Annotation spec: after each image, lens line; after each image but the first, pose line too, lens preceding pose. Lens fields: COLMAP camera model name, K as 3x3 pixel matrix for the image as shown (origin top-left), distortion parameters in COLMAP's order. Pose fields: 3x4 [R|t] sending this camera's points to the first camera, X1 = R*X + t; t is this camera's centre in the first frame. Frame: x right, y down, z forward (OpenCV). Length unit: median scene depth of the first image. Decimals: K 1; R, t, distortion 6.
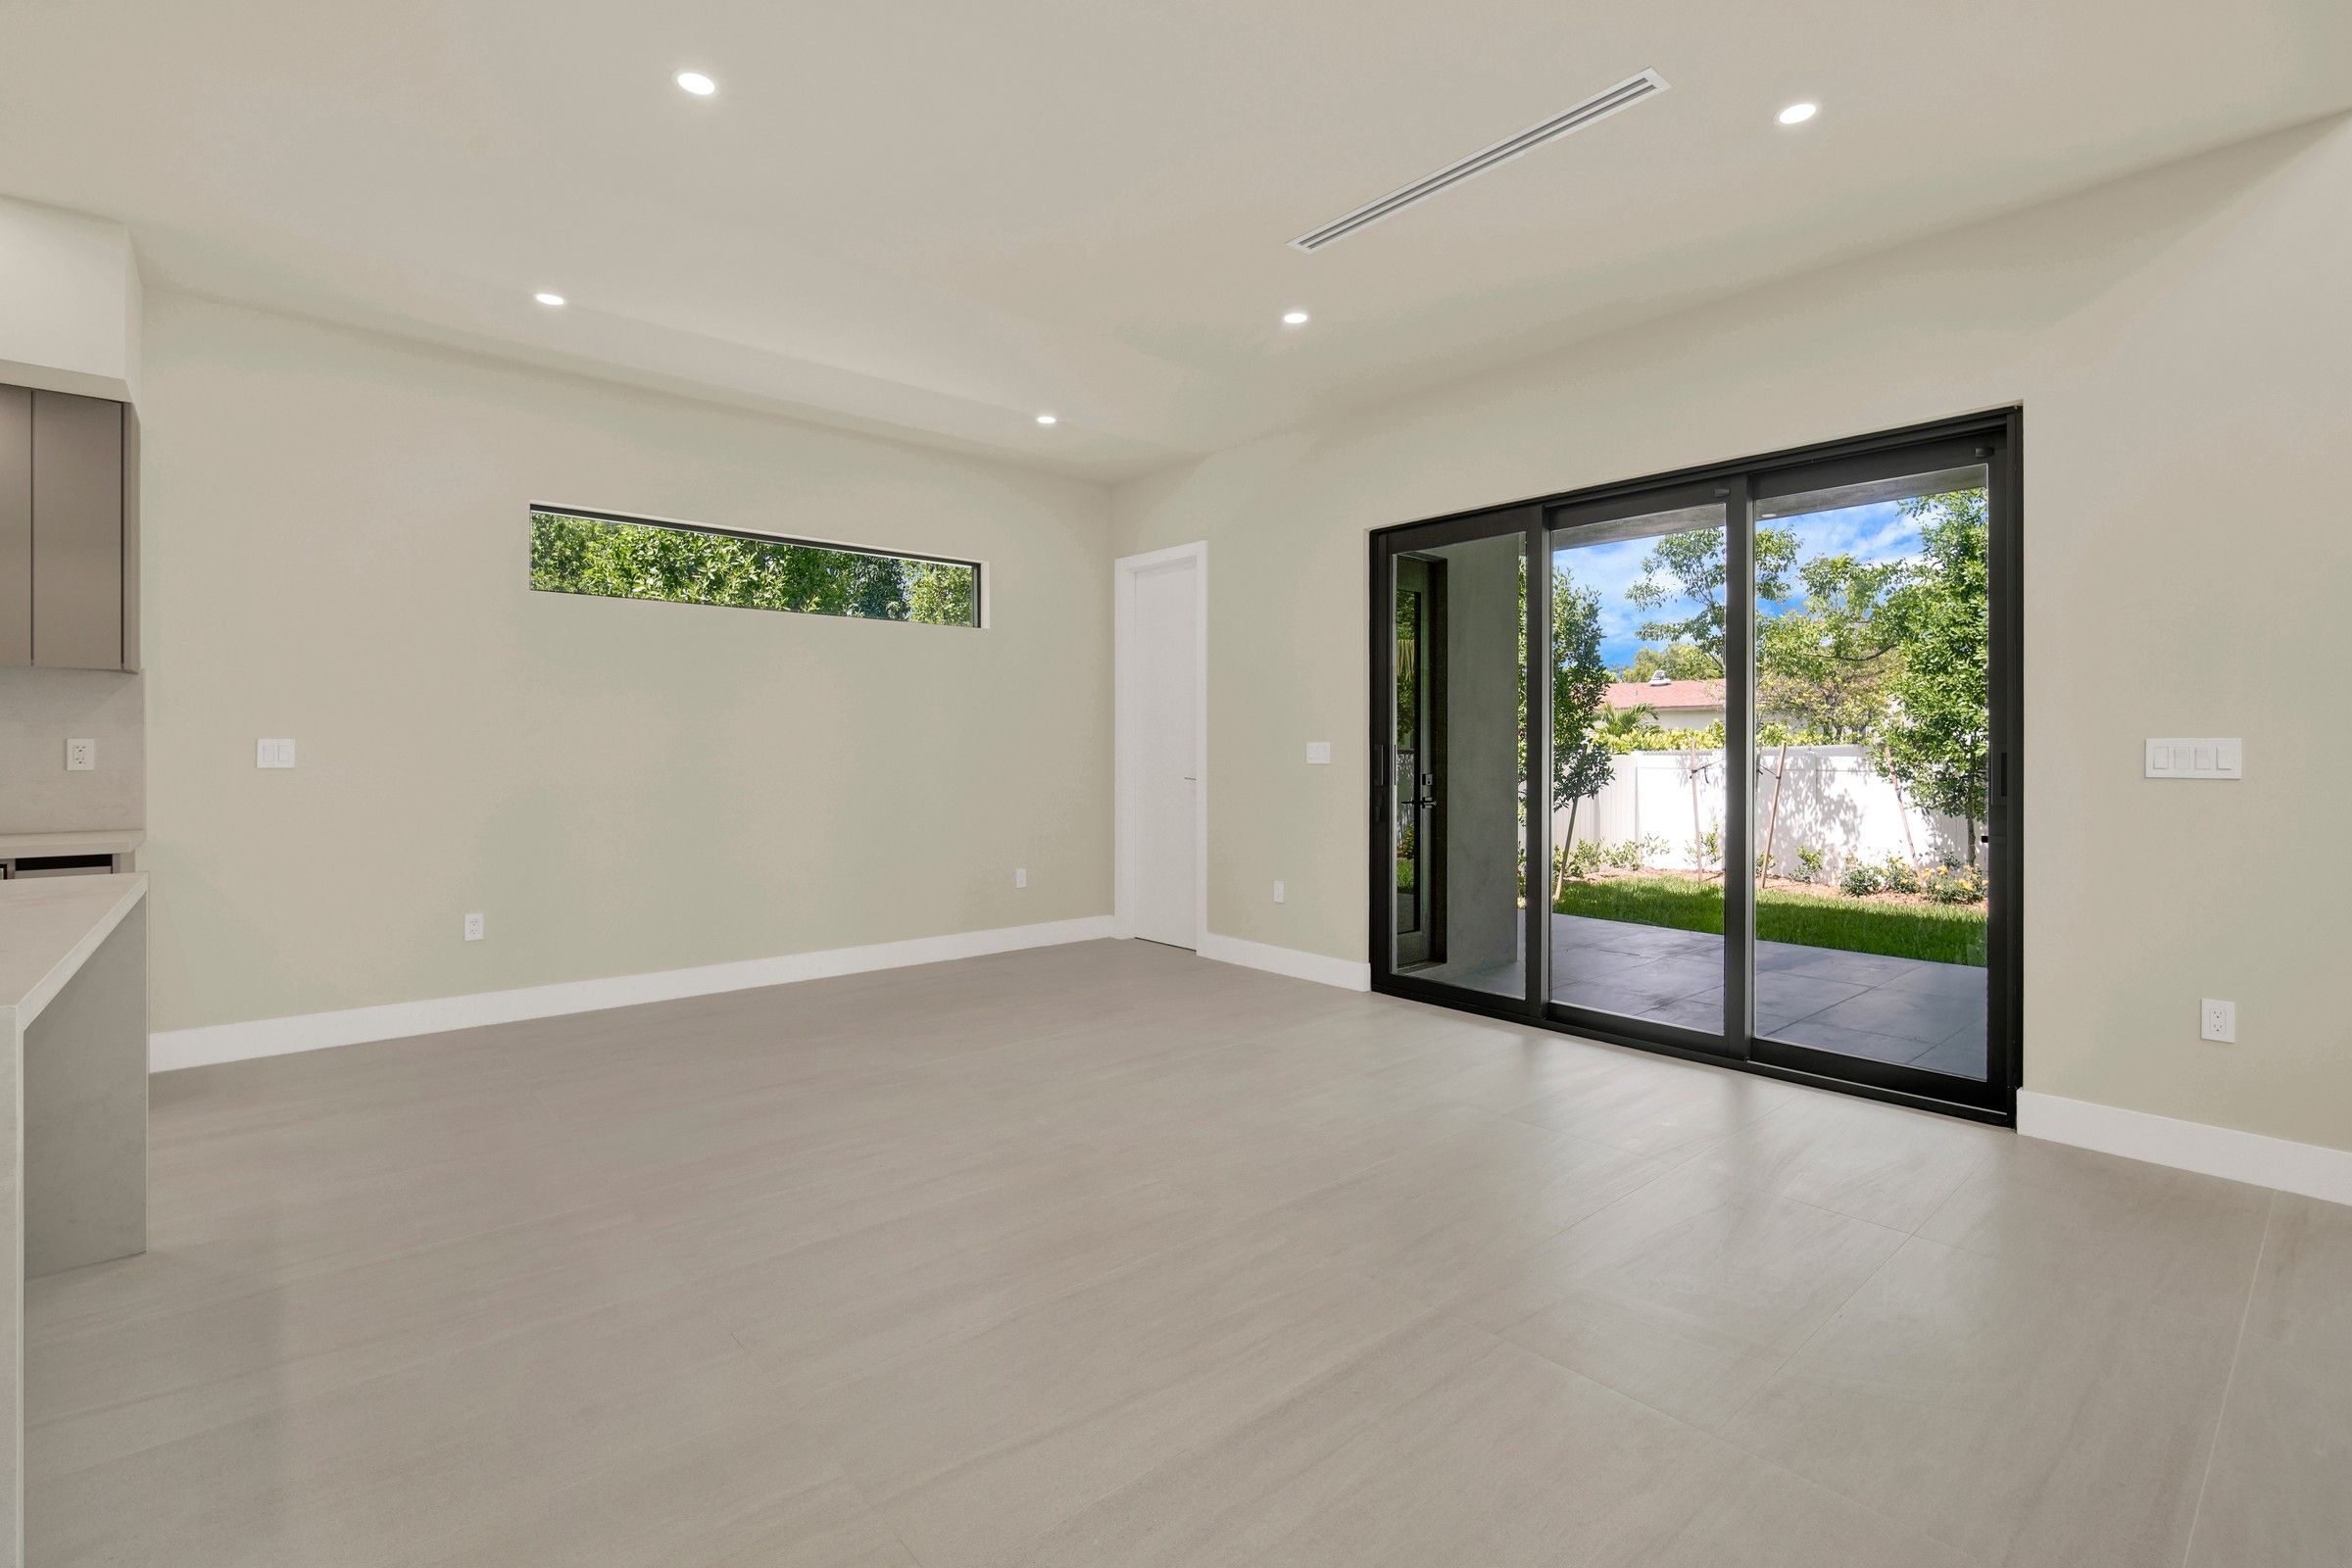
lens RADIAL K [[1058.9, 0, 1194.3], [0, 1058.9, 748.3], [0, 0, 1]] dist [-0.014590, 0.000173]
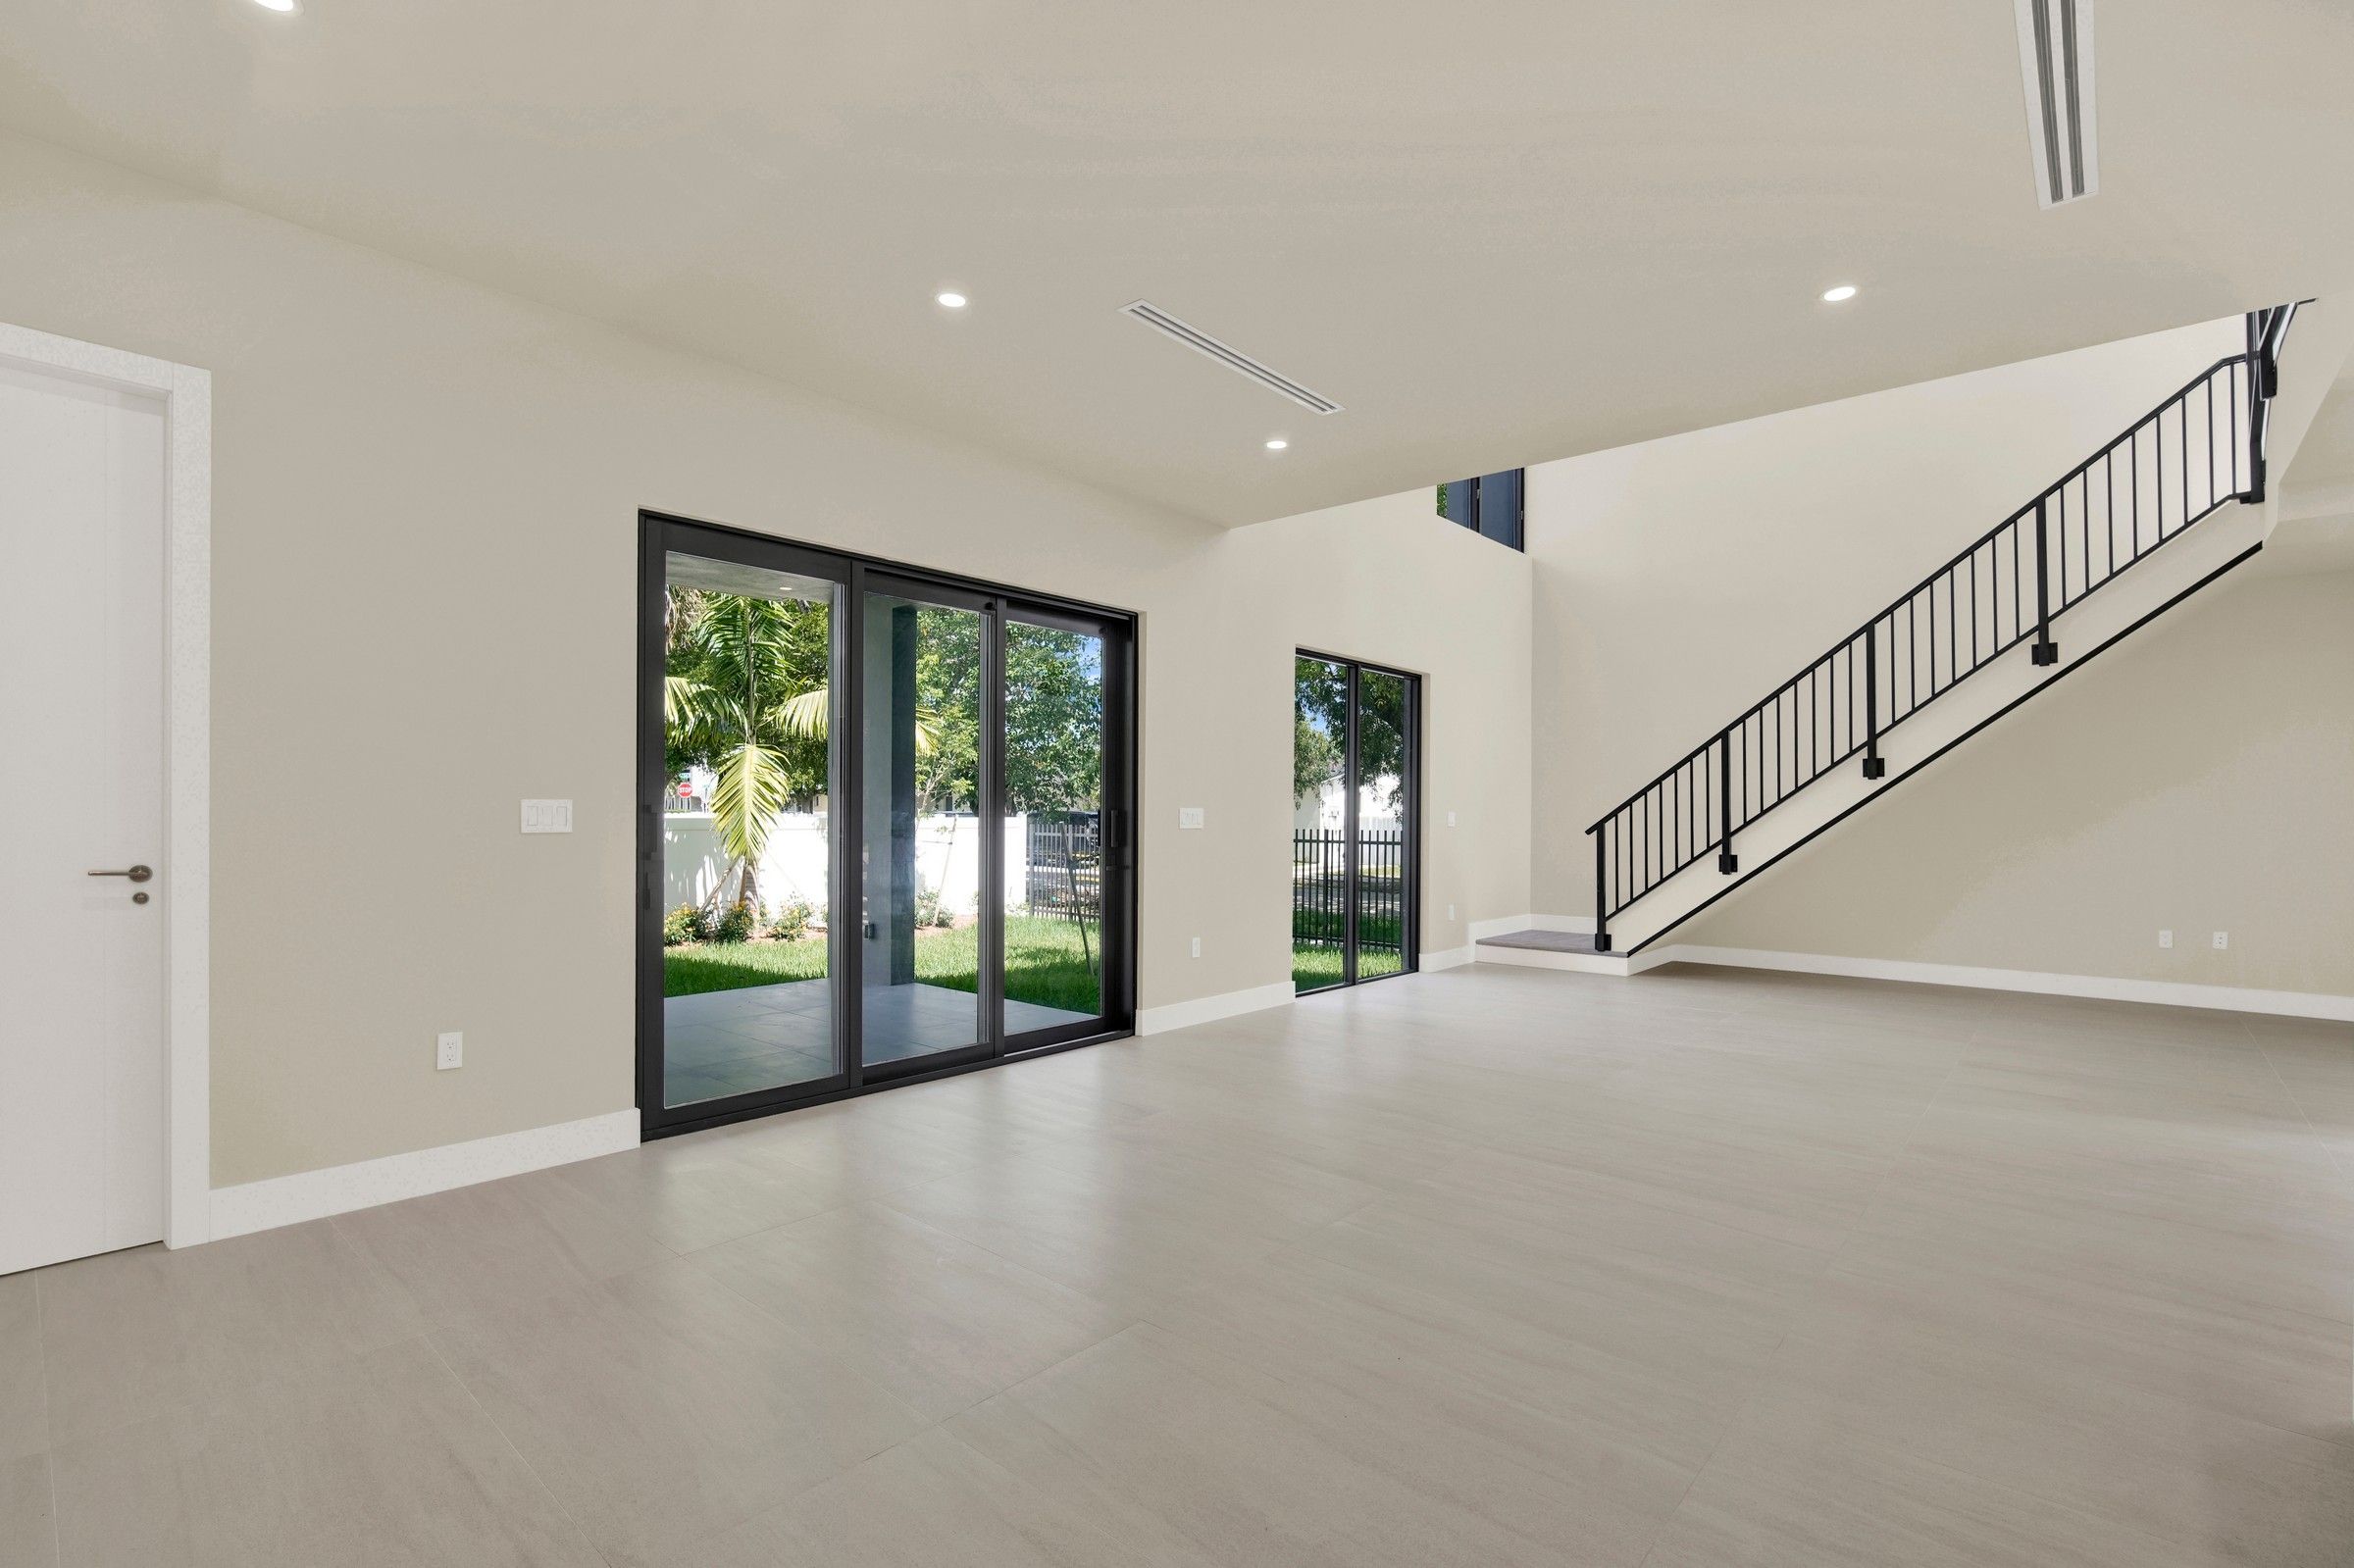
lens RADIAL K [[1056.8, 0, 1181.5], [0, 1056.8, 811.4], [0, 0, 1]] dist [-0.003098, 0.000084]
pose [[-0.120434, 0.000736, 0.992721, -0.254615], [-0.005974, 0.999981, -0.001466, 0.000092], [-0.992703, -0.006108, -0.120428, 0.307822]]
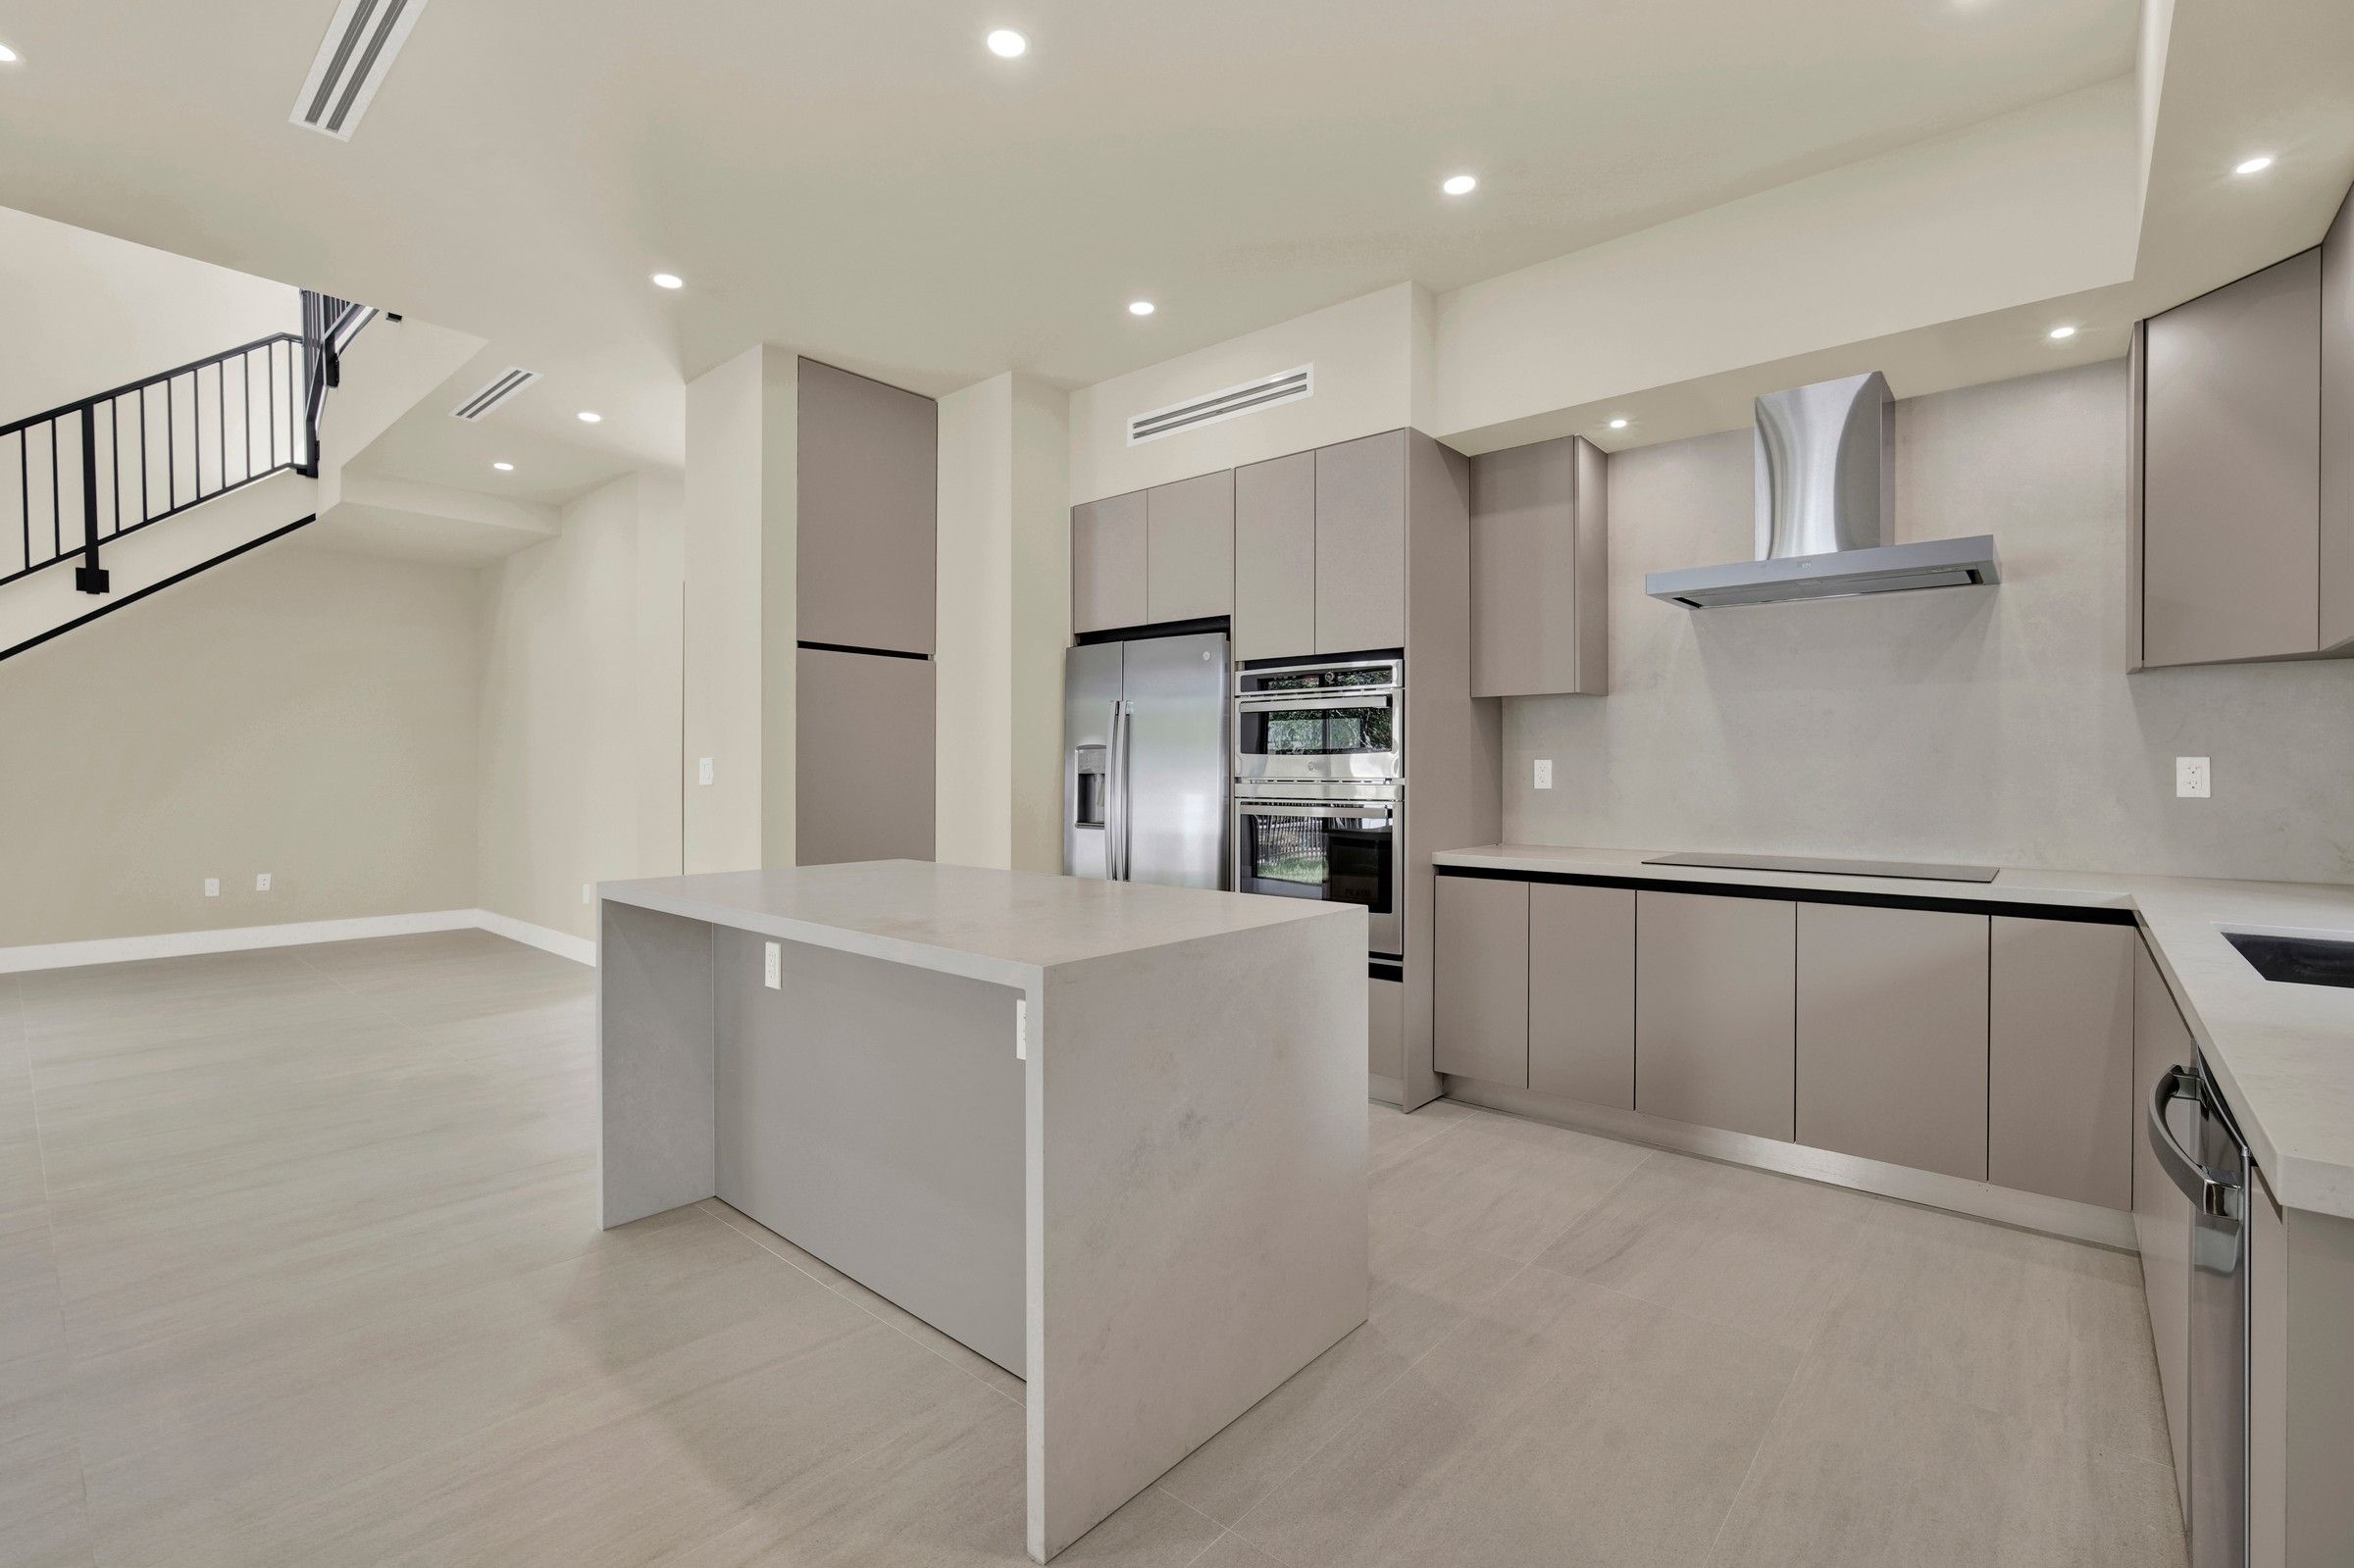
lens RADIAL K [[1043.5, 0, 1183.8], [0, 1043.5, 777.0], [0, 0, 1]] dist [-0.015720, 0.005856]
pose [[-0.992070, -0.002991, -0.125648, -0.205251], [-0.003651, 0.999981, 0.005020, 0.000704], [0.125631, 0.005439, -0.992062, 0.329522]]
